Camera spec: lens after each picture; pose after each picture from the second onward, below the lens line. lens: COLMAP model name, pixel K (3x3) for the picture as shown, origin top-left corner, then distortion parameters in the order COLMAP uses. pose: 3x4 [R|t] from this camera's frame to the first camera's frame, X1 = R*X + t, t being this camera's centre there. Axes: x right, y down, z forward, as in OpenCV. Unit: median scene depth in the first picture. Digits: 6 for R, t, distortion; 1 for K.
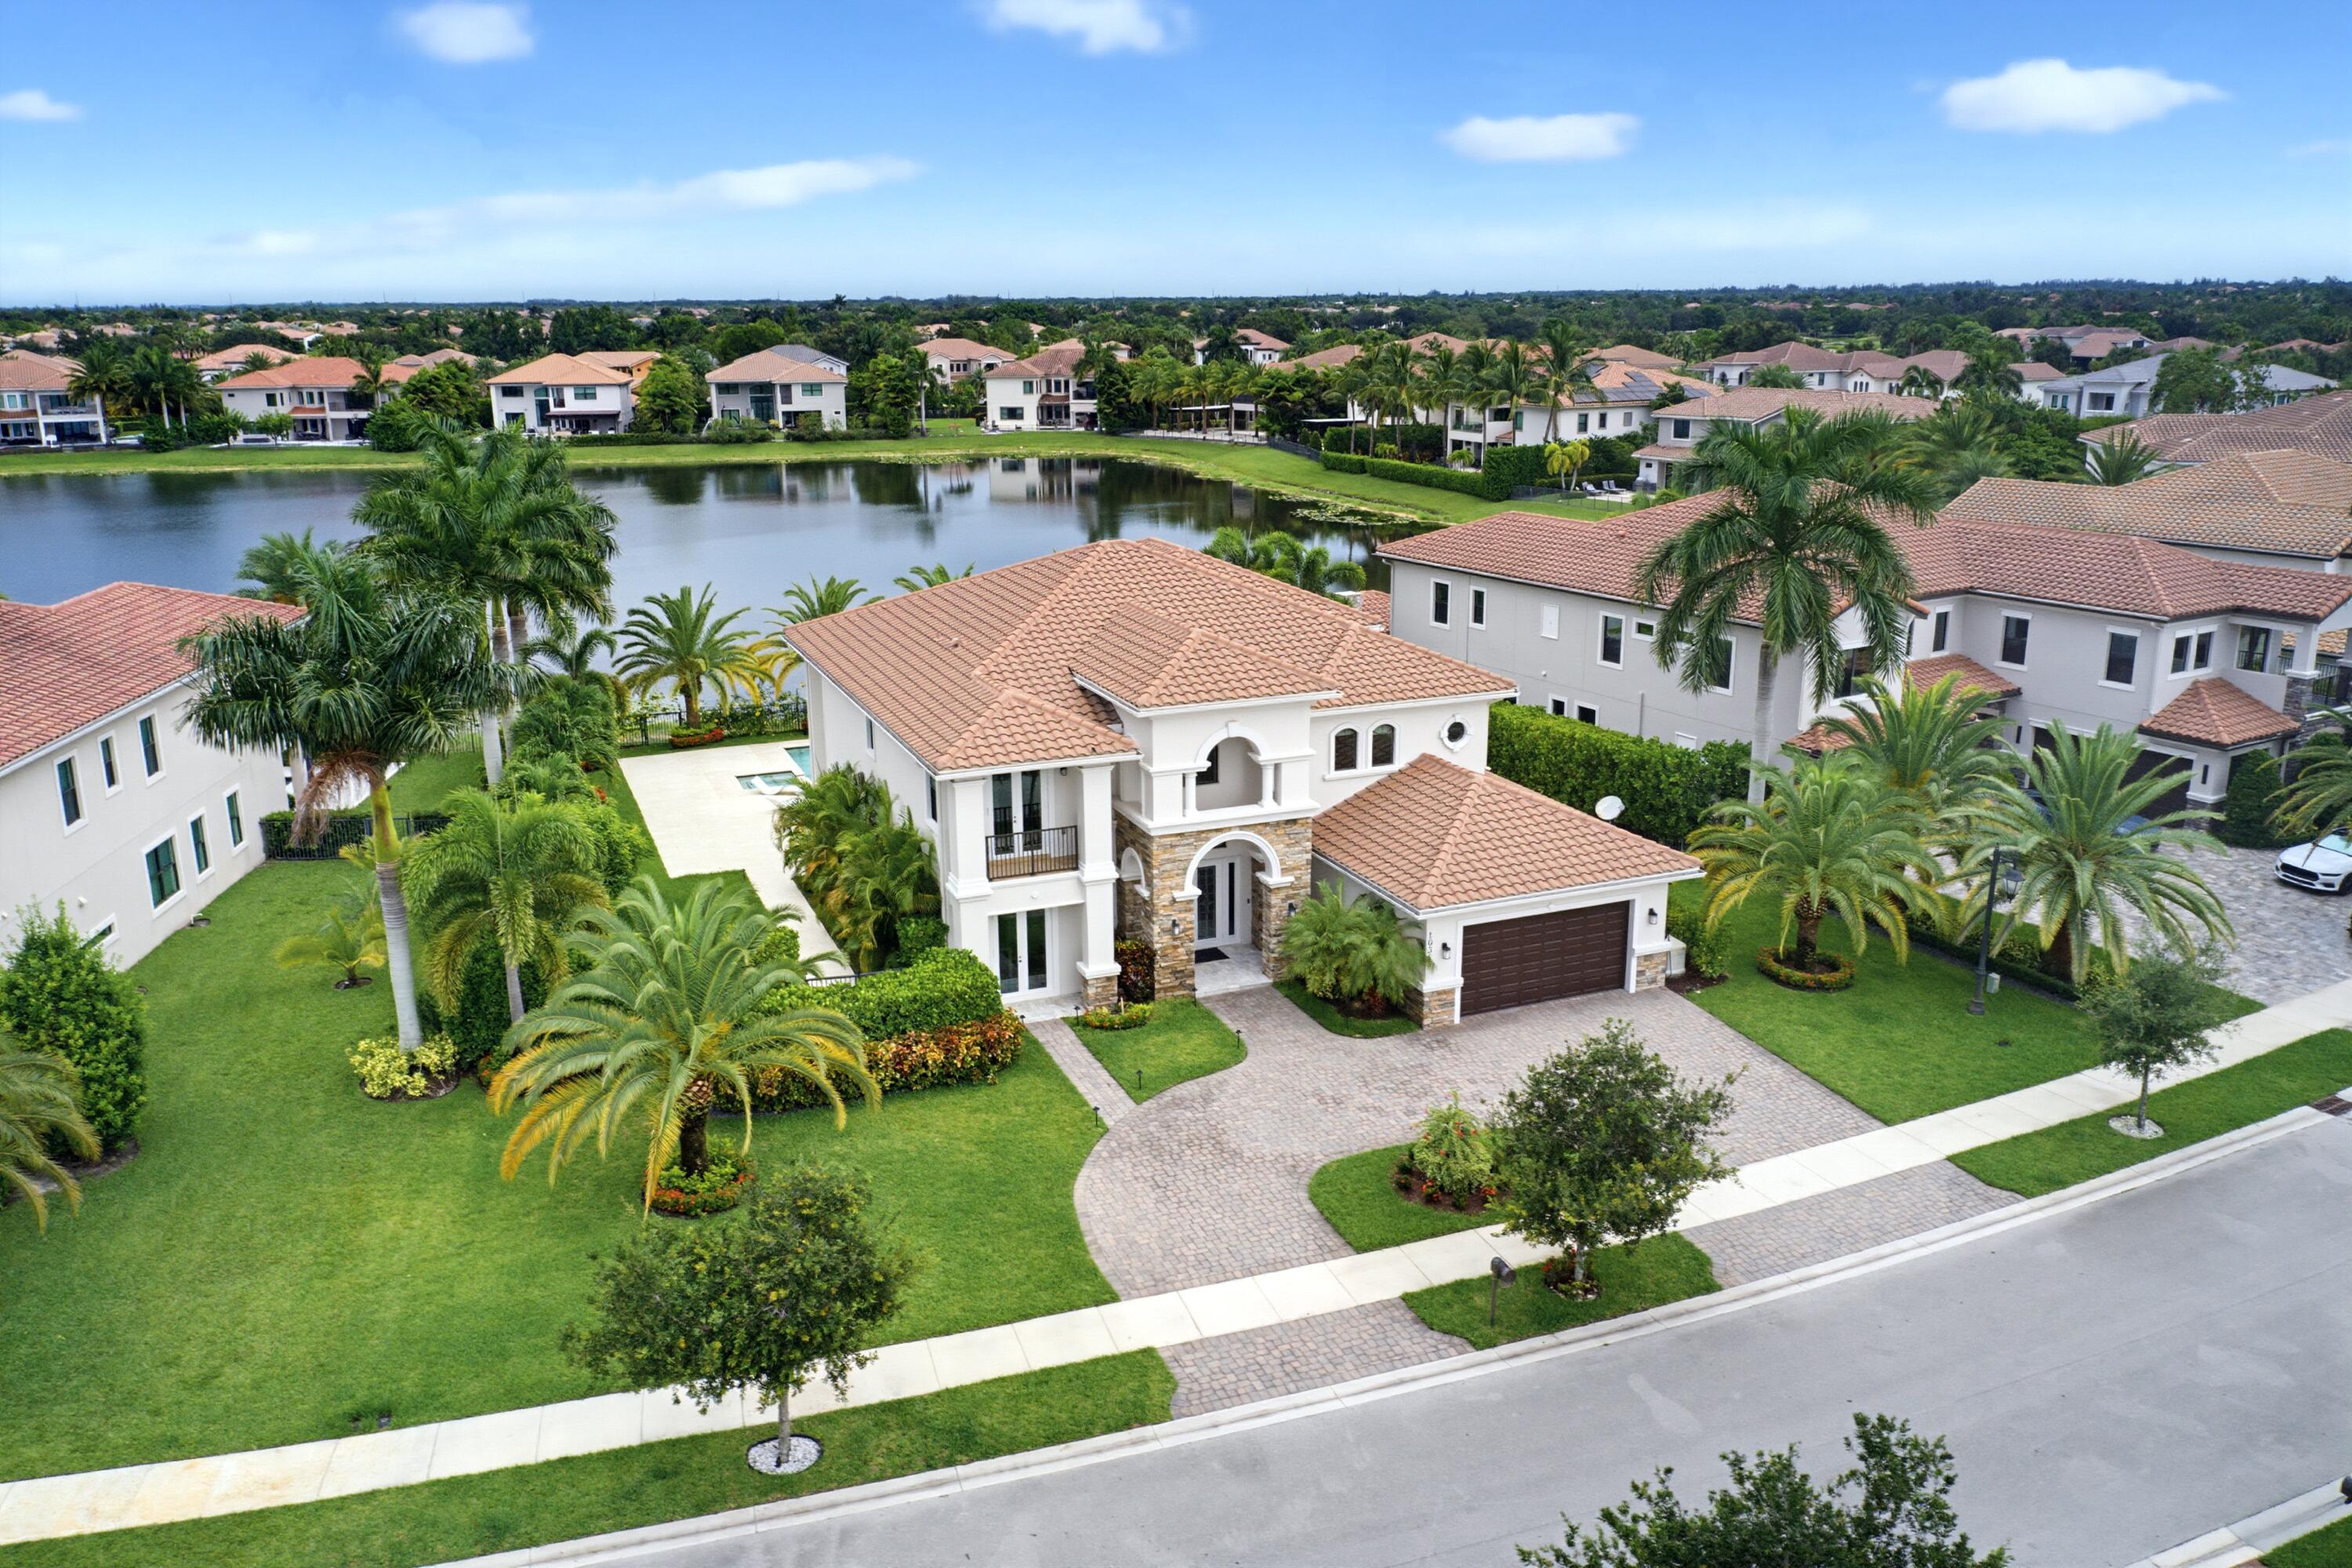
lens RADIAL K [[1745.8, 0, 1183.6], [0, 1745.8, 792.4], [0, 0, 1]] dist [0.017998, -0.005908]
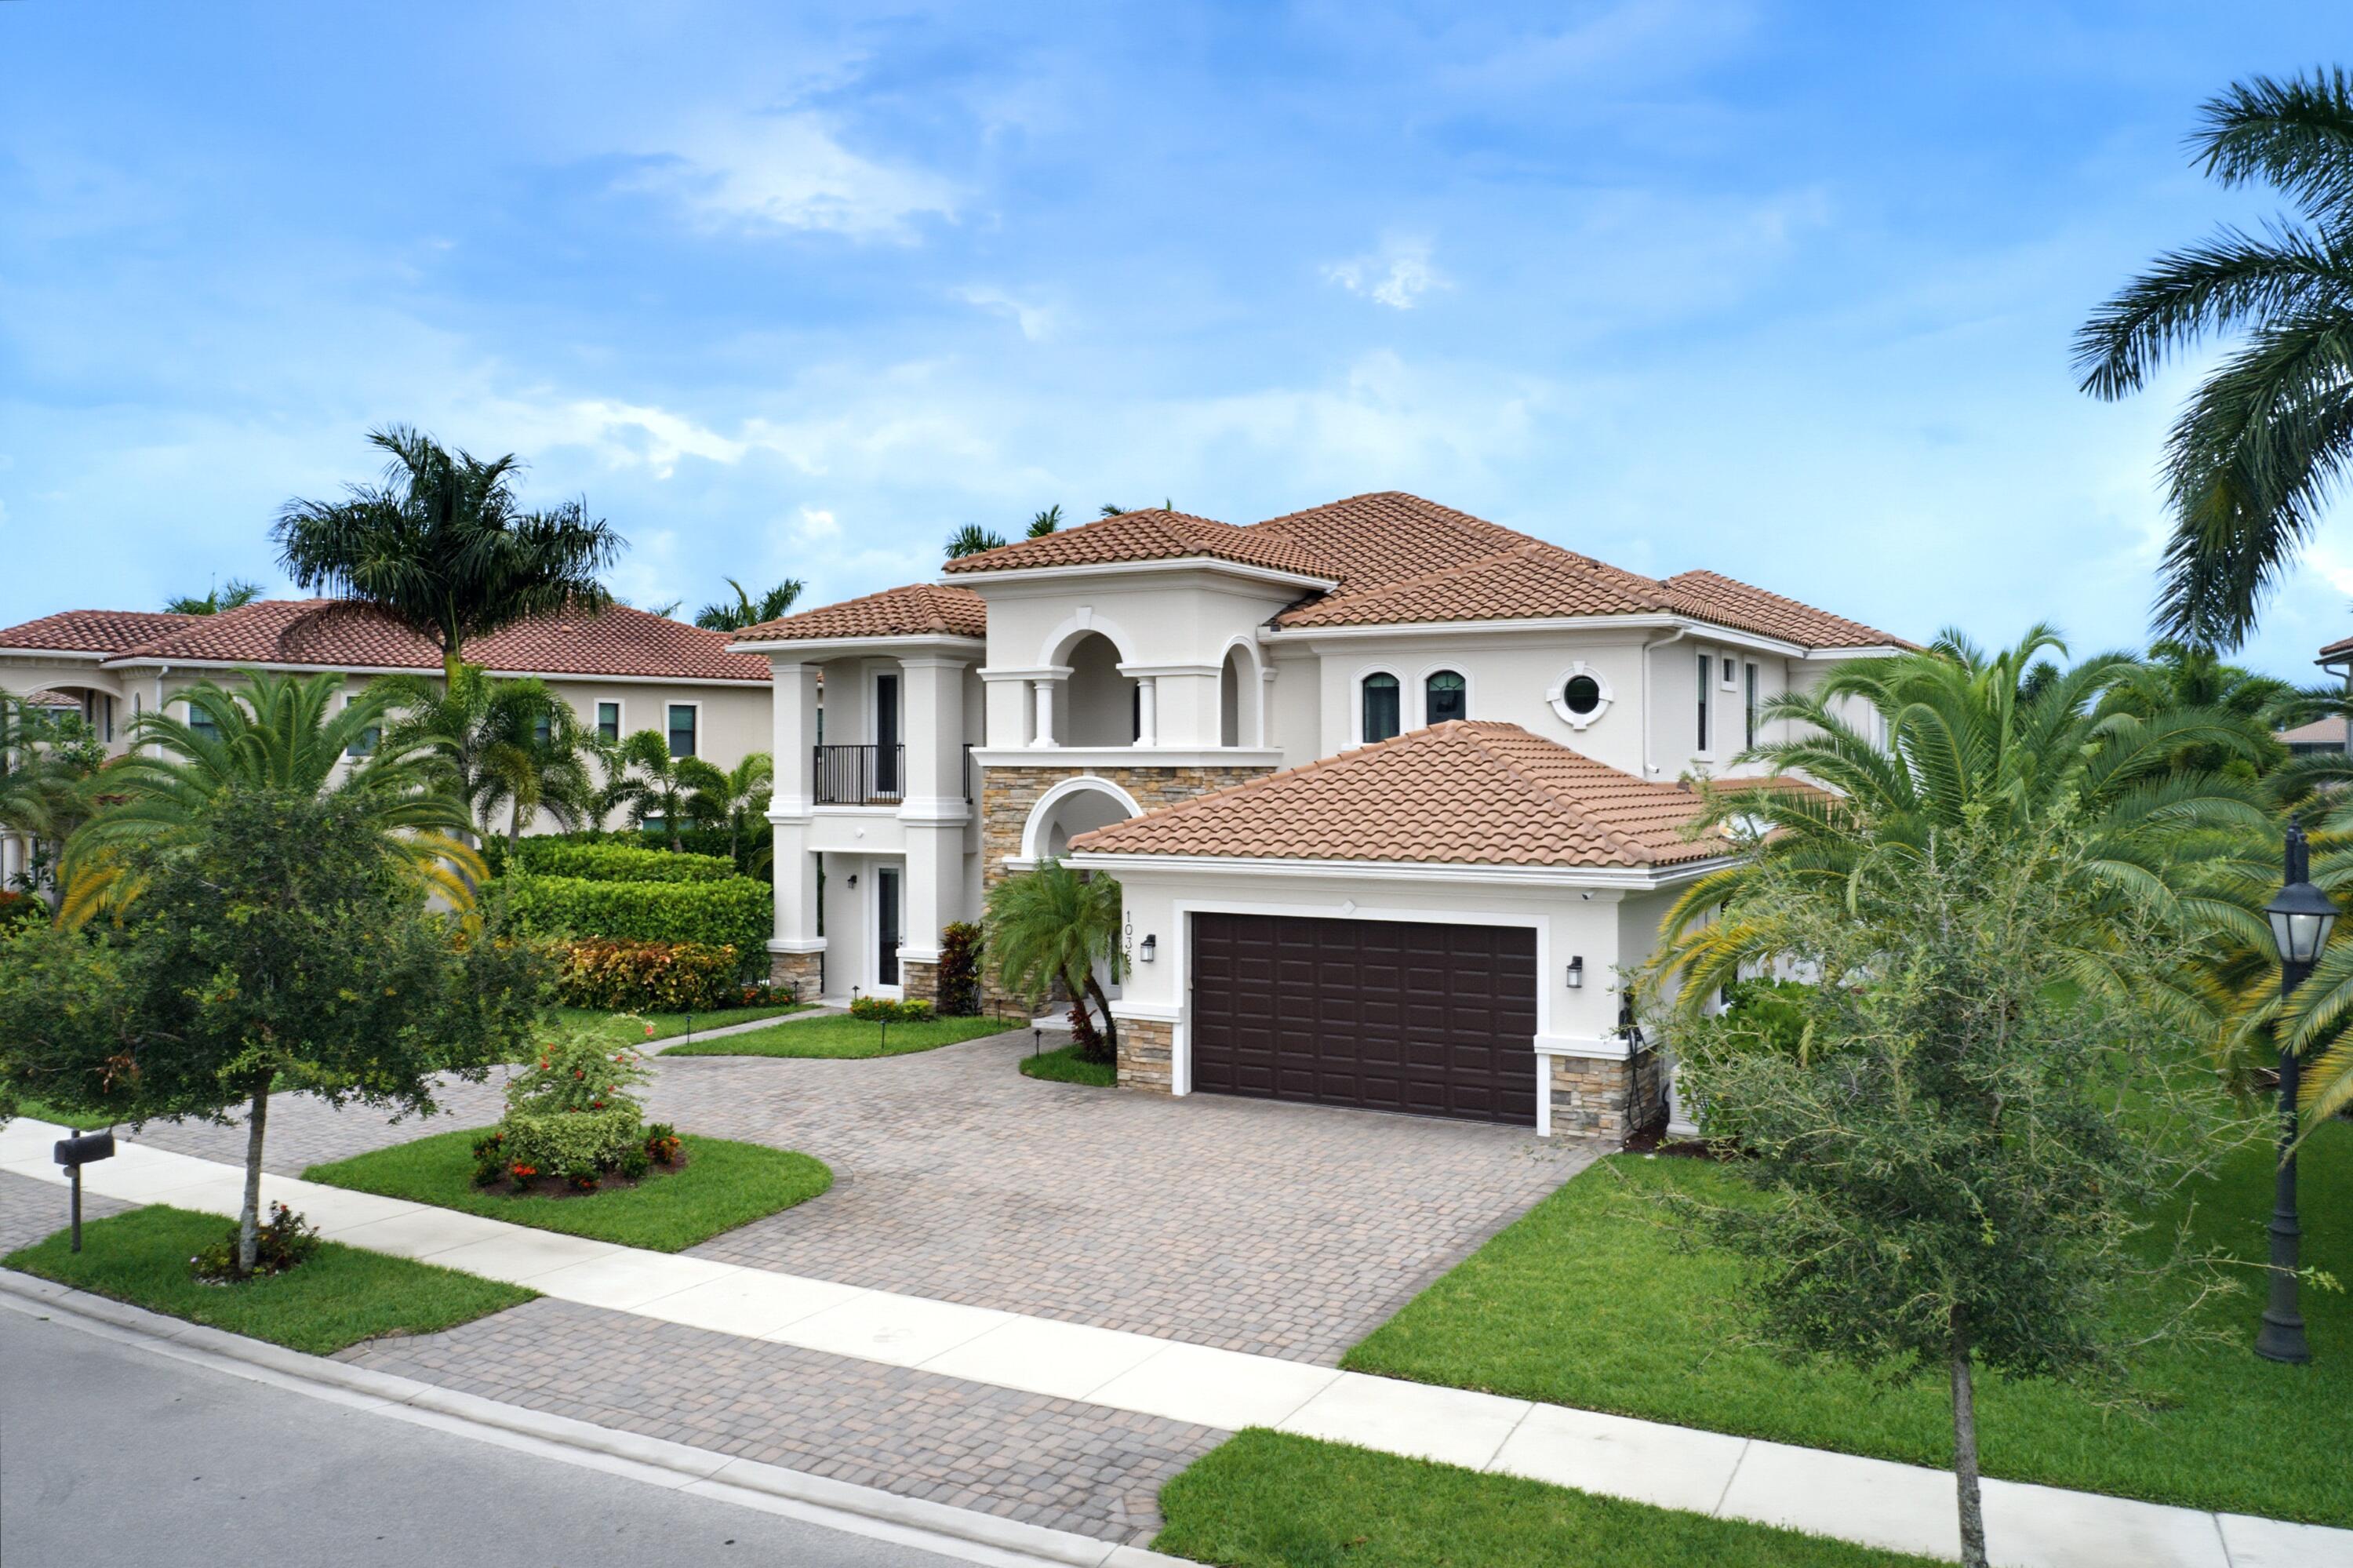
lens RADIAL K [[1786.4, 0, 1187.7], [0, 1786.4, 780.3], [0, 0, 1]] dist [0.018722, -0.015921]
pose [[0.603744, 0.013912, -0.797057, 0.597089], [-0.215835, 0.965356, -0.146638, 0.115854], [0.767404, 0.260564, 0.585831, 0.628128]]
